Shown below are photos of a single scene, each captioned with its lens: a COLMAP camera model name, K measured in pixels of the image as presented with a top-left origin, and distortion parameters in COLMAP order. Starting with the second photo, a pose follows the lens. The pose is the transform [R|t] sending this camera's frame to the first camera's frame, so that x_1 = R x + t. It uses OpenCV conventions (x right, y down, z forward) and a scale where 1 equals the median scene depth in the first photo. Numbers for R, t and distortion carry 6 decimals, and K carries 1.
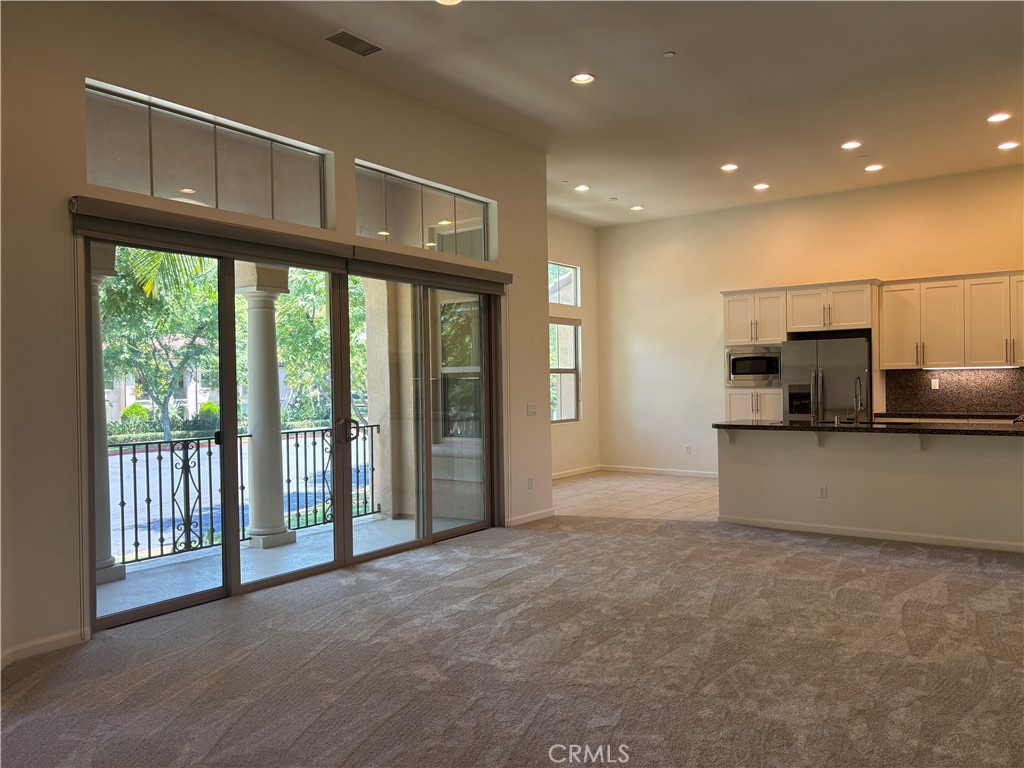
lens RADIAL K [[785.6, 0, 508.2], [0, 785.6, 384.8], [0, 0, 1]] dist [0.043930, -0.055227]
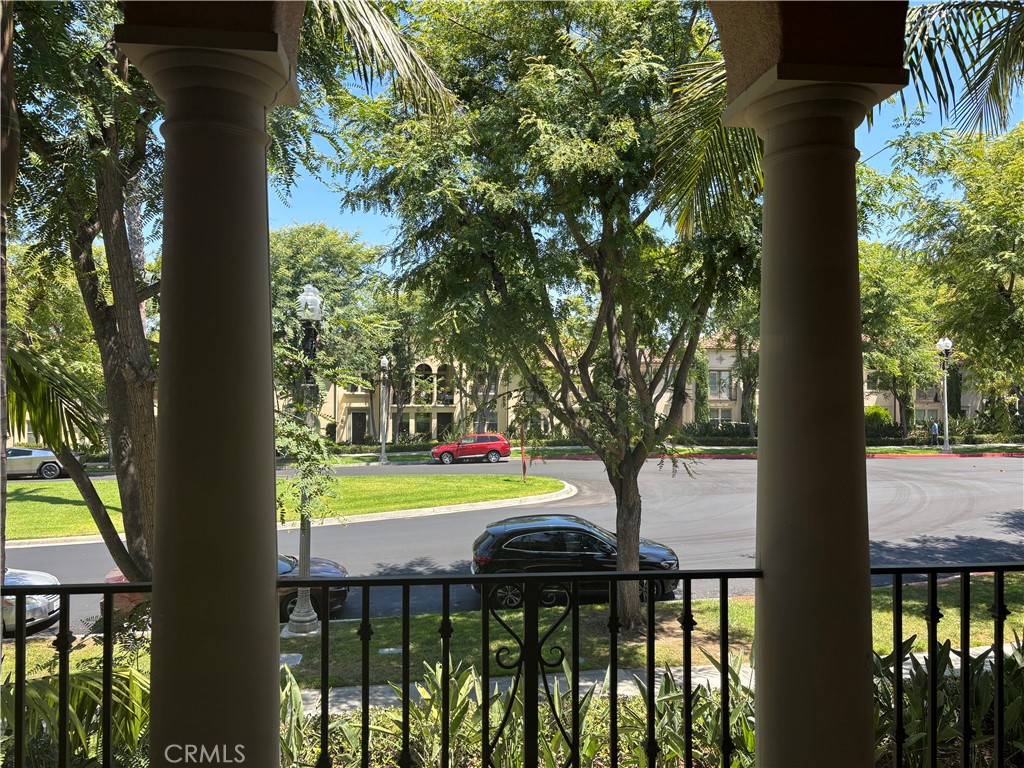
lens RADIAL K [[785.6, 0, 507.0], [0, 785.6, 380.3], [0, 0, 1]] dist [0.043930, -0.055227]
pose [[0.690231, 0.010582, -0.723512, -0.036910], [-0.015328, 0.999883, 0.000001, -0.001776], [0.723427, 0.011089, 0.690312, 0.151894]]
